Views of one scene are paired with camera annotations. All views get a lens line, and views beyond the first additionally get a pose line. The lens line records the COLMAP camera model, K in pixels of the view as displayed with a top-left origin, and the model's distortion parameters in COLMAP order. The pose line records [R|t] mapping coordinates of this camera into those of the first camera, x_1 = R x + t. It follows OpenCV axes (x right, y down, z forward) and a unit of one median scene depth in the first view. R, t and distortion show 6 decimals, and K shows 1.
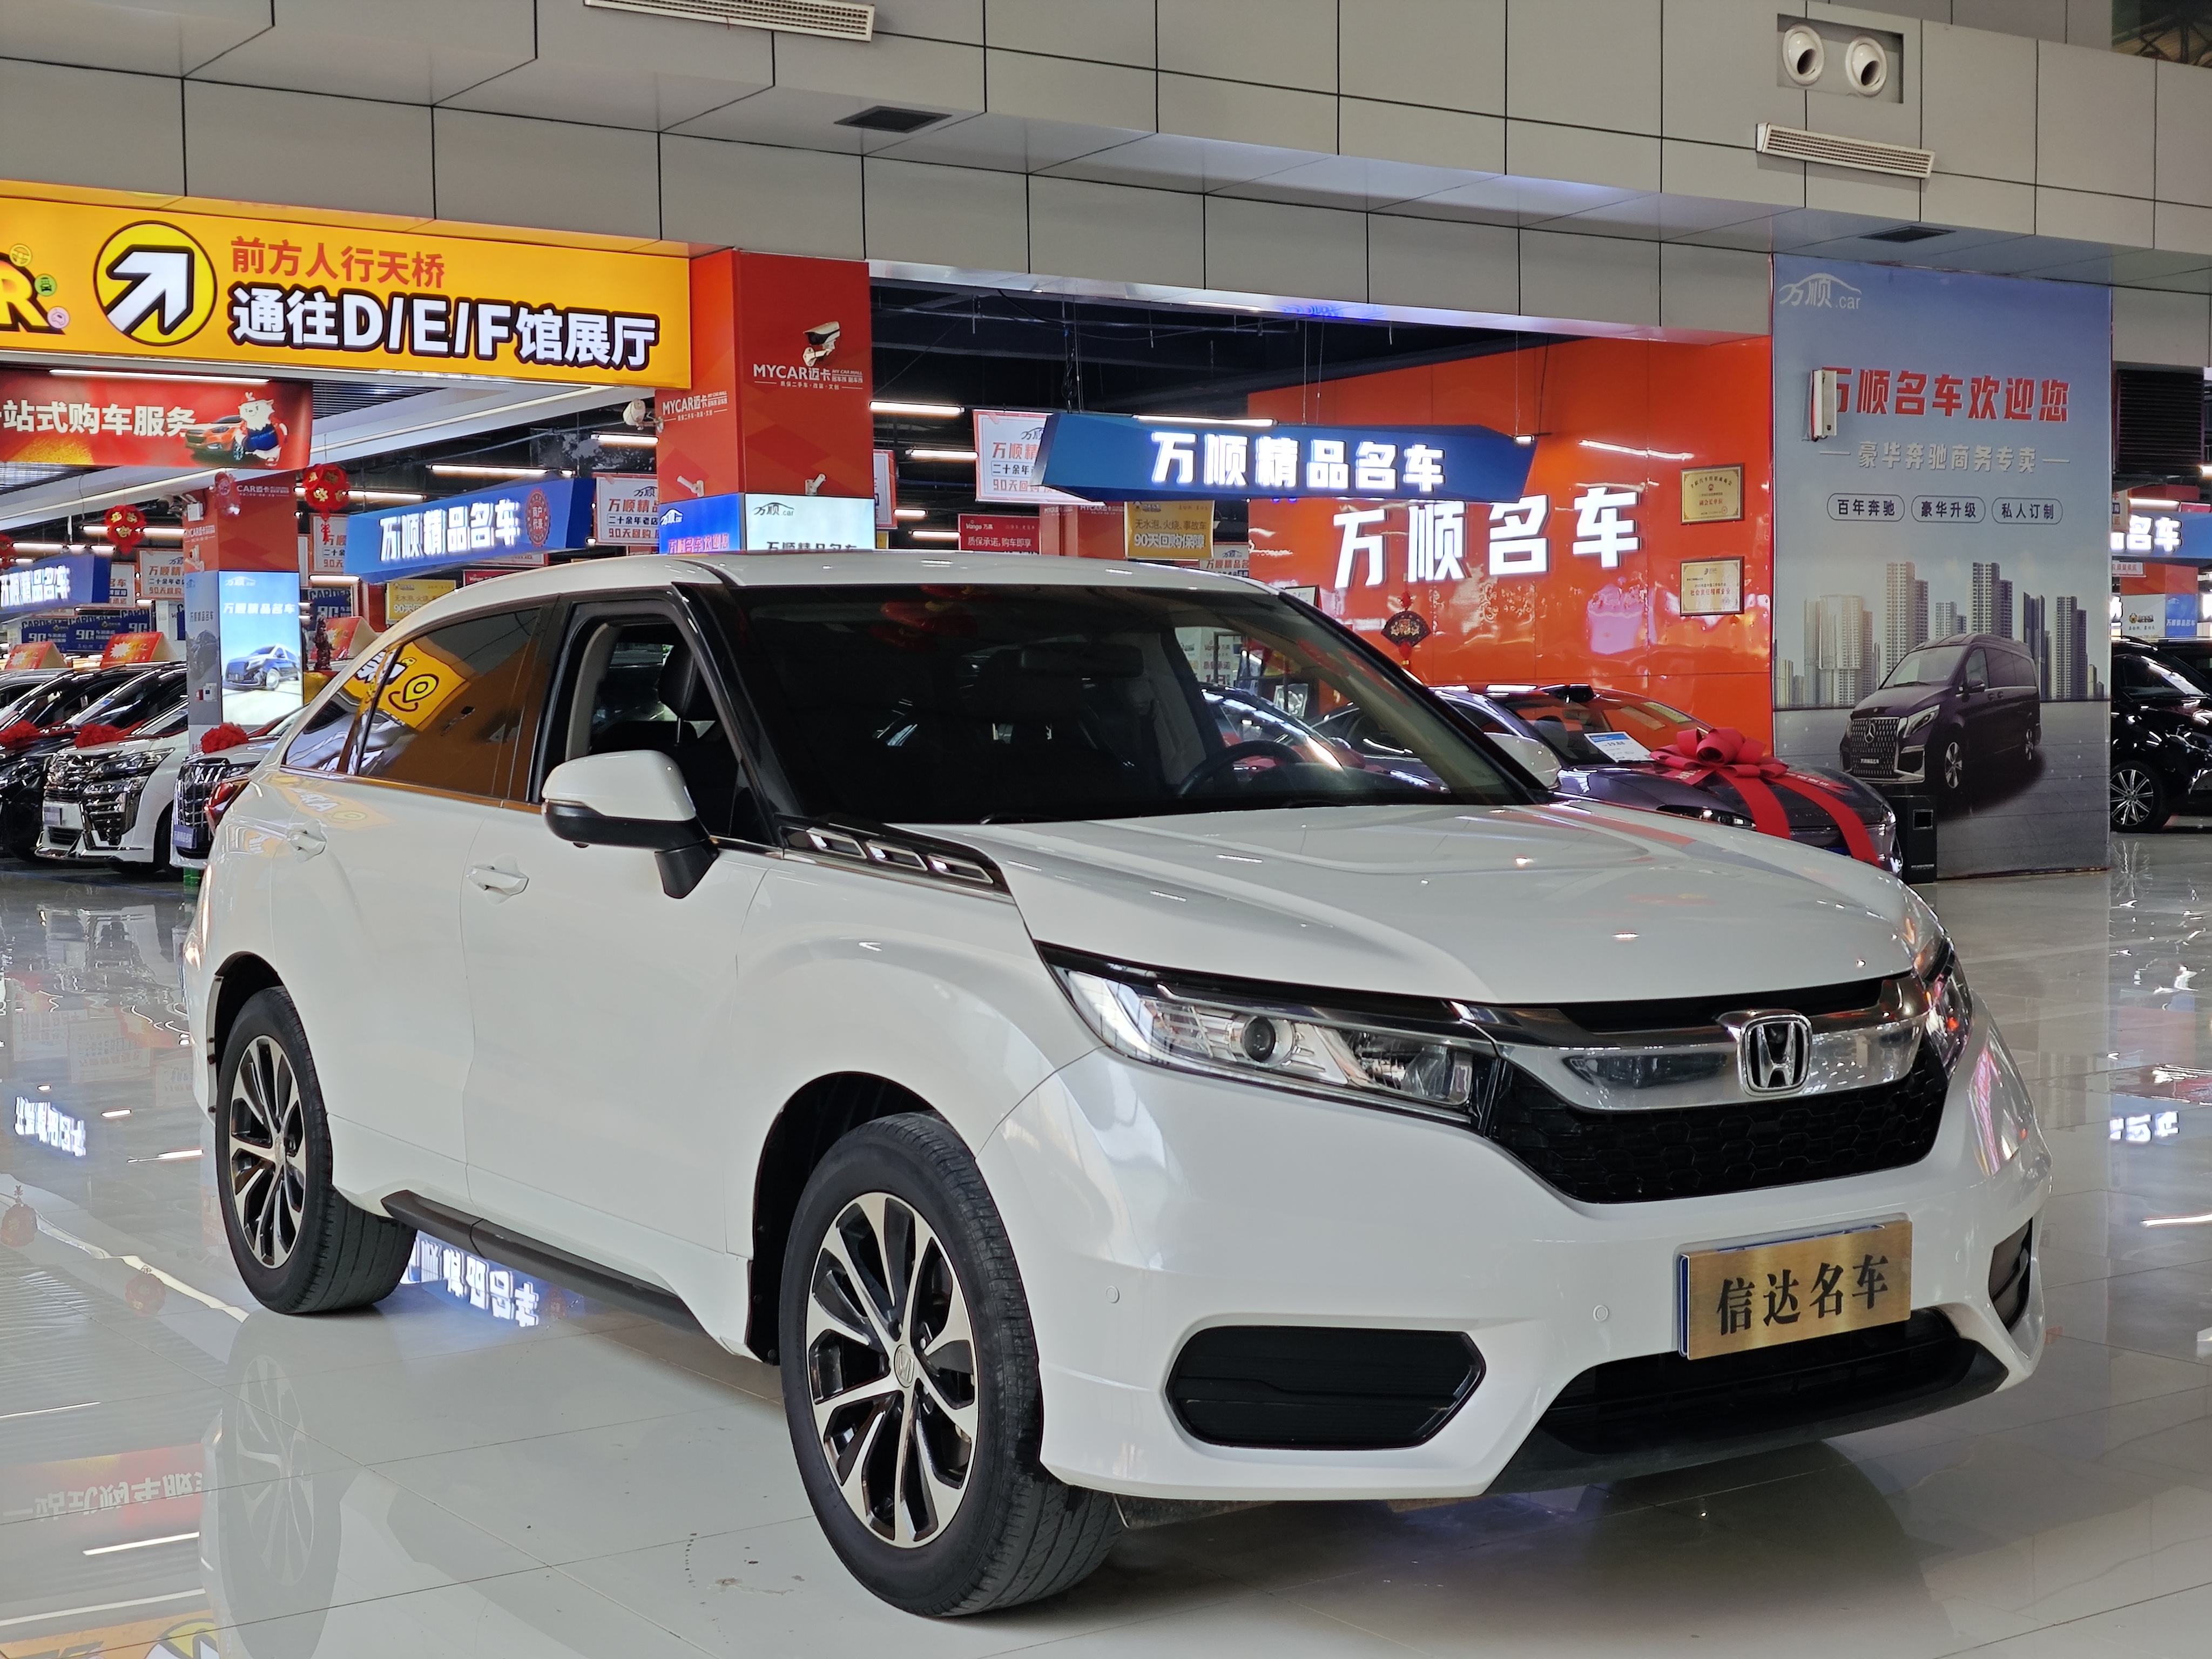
lens RADIAL K [[2979.6, 0, 1106.0], [0, 2979.6, 829.5], [0, 0, 1]] dist [-0.026345, 0.028558]
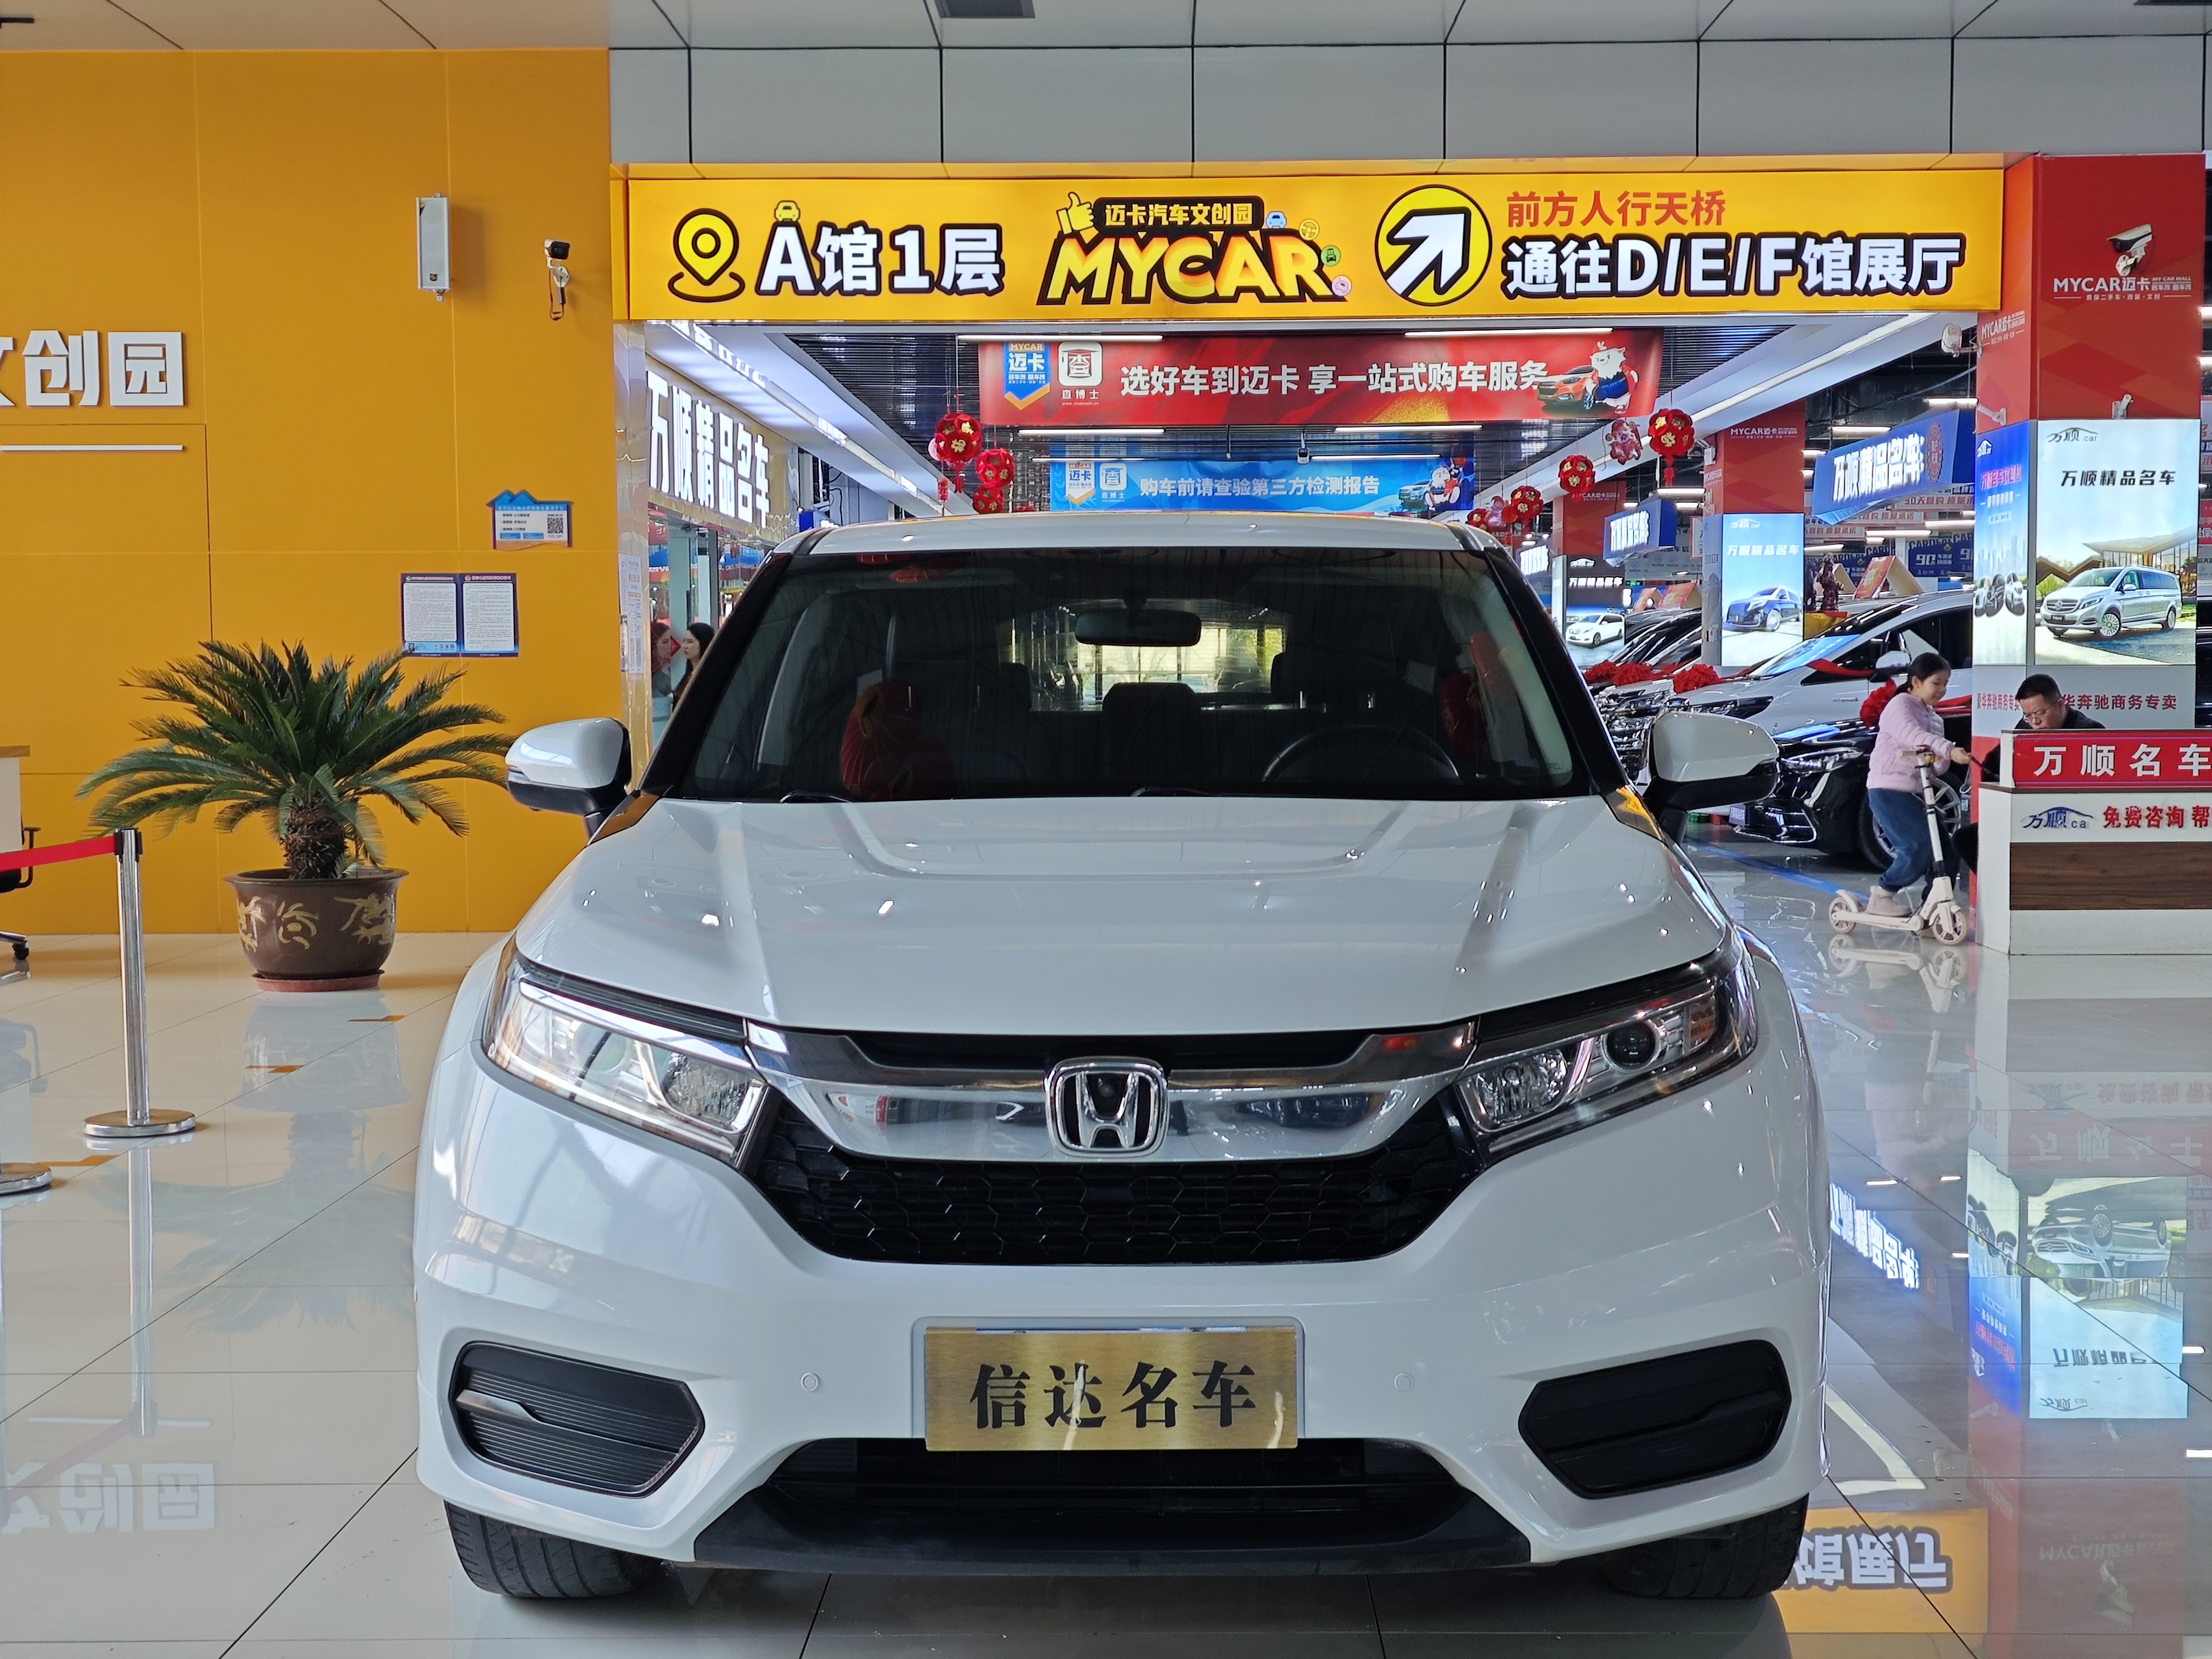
lens RADIAL K [[2979.6, 0, 1106.0], [0, 2979.6, 829.5], [0, 0, 1]] dist [-0.026345, 0.028558]
pose [[0.813273, 0.030735, -0.581070, 0.188404], [-0.017525, 0.999445, 0.028337, -0.007280], [0.581618, -0.012863, 0.813360, 0.083075]]
